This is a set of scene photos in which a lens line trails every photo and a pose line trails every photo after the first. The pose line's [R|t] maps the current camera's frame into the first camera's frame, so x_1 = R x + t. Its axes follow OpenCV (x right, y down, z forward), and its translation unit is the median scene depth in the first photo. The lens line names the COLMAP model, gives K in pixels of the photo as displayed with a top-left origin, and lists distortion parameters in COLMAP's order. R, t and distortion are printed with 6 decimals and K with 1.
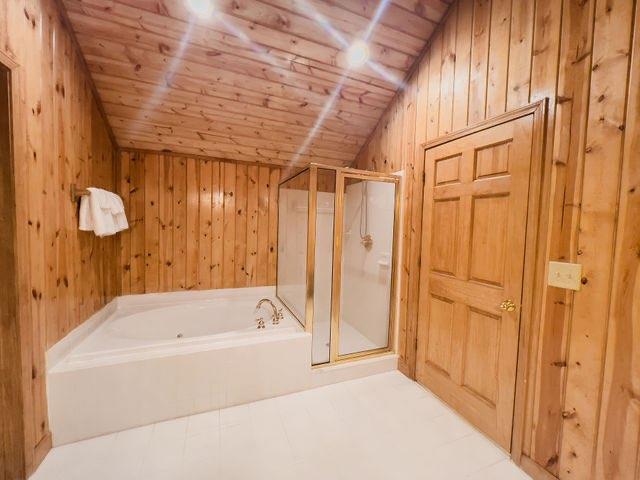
lens RADIAL K [[256.9, 0, 321.7], [0, 256.9, 240.1], [0, 0, 1]] dist [-0.006268, 0.001434]
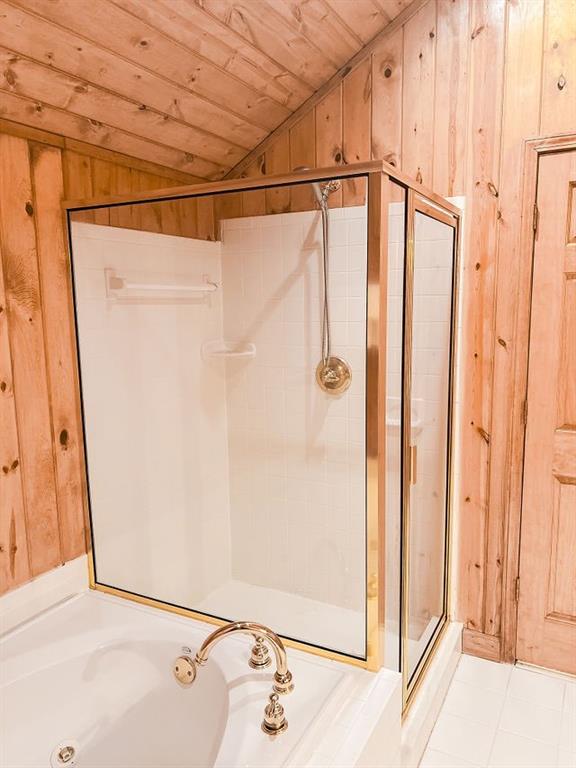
lens RADIAL K [[575.6, 0, 289.6], [0, 575.6, 384.0], [0, 0, 1]] dist [0.049434, -0.056112]
pose [[0.765339, -0.137751, 0.628714, -0.524128], [0.072716, 0.989080, 0.128189, -0.114867], [-0.639506, -0.052390, 0.766999, 0.451544]]
